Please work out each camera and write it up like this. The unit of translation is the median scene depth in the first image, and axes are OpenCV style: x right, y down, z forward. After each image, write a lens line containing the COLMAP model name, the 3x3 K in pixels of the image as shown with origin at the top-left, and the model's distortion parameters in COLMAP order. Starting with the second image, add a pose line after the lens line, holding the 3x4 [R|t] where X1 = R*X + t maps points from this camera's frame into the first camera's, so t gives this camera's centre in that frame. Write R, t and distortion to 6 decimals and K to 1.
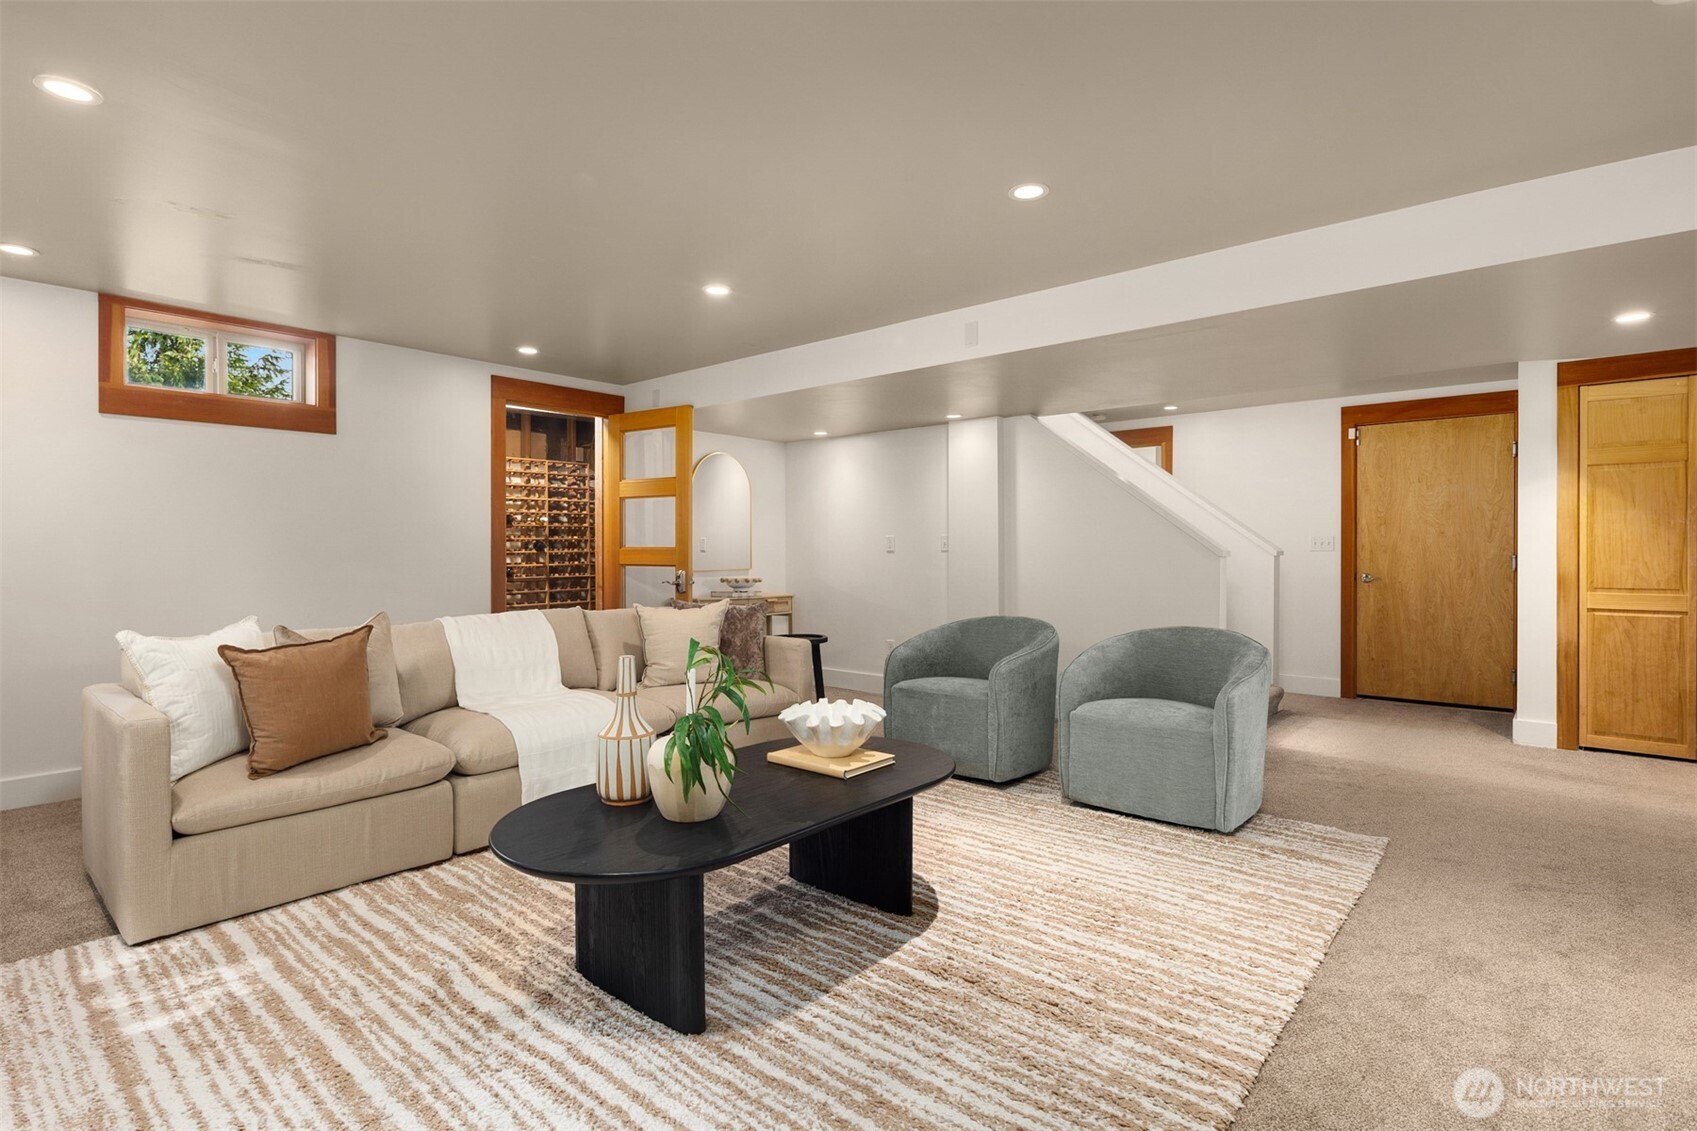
lens RADIAL K [[826.9, 0, 838.9], [0, 826.9, 559.3], [0, 0, 1]] dist [0.002518, -0.004085]
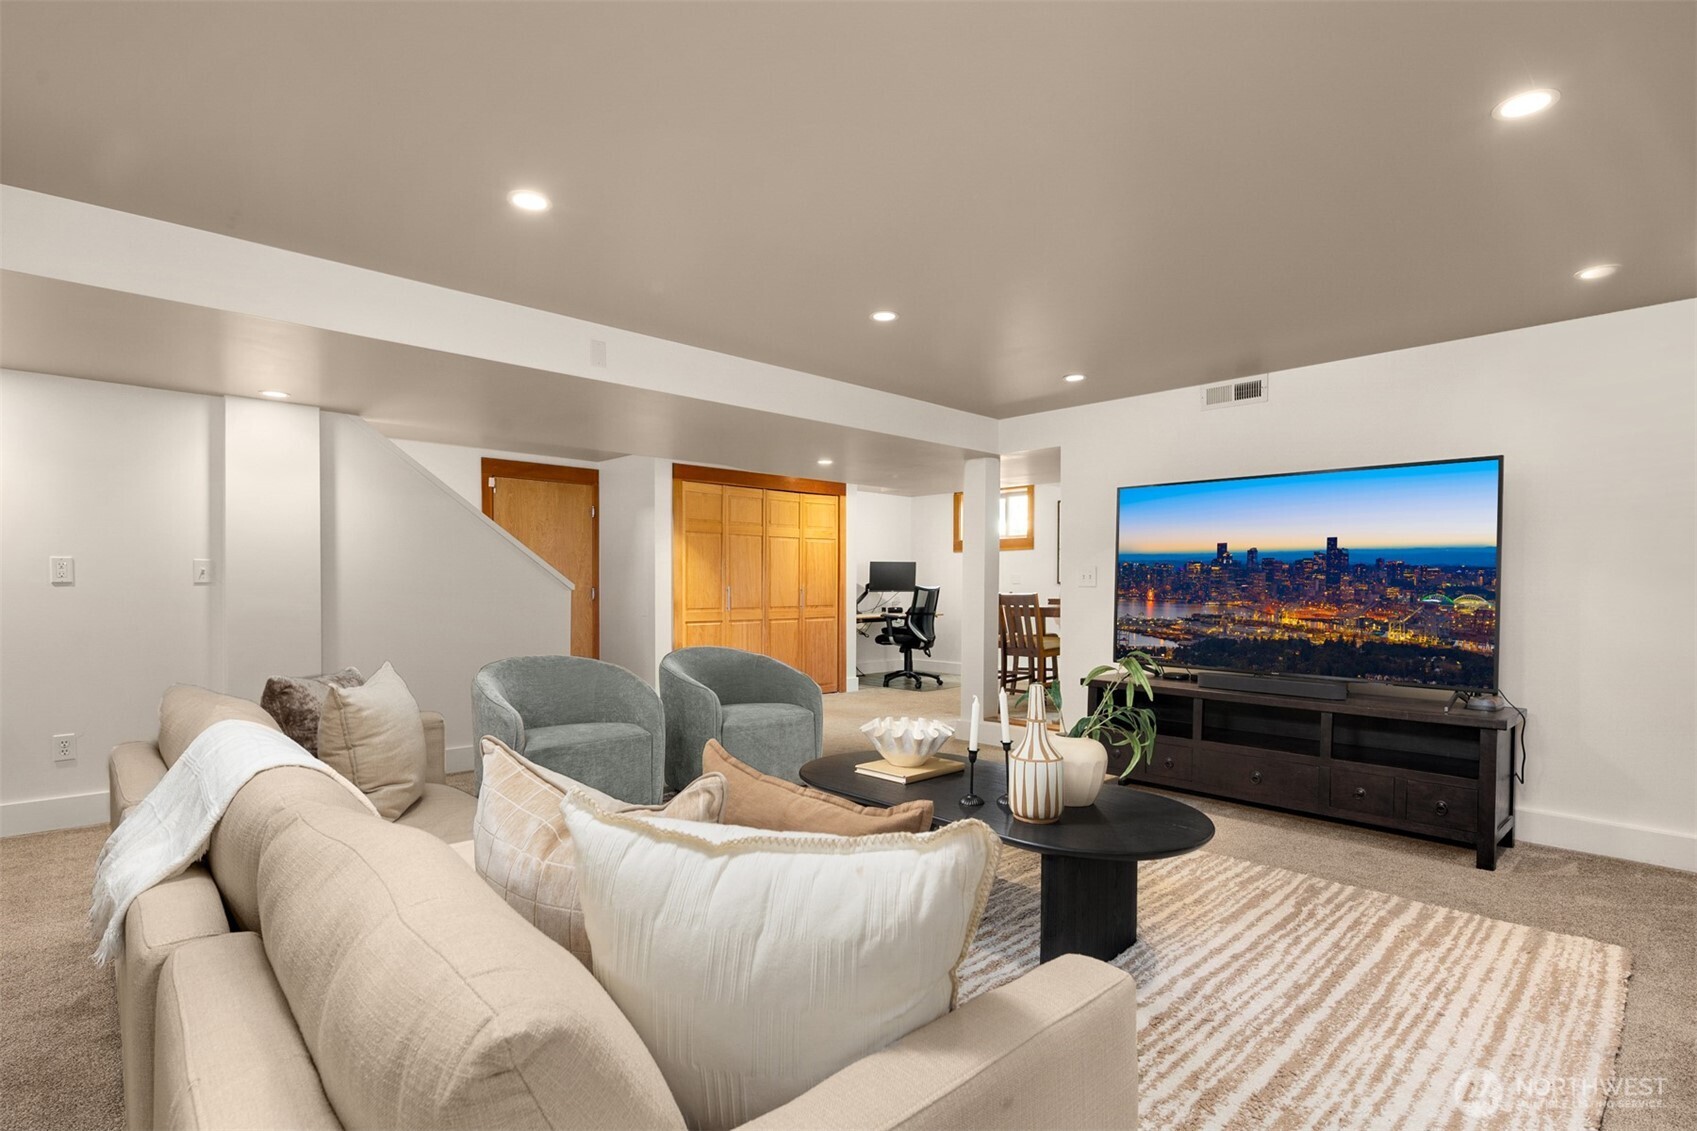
lens RADIAL K [[826.9, 0, 841.0], [0, 826.9, 595.7], [0, 0, 1]] dist [0.002518, -0.004085]
pose [[0.110233, -0.010612, 0.993849, -0.671434], [0.008077, 0.999920, 0.009781, -0.003420], [-0.993873, 0.006949, 0.110310, 0.563951]]
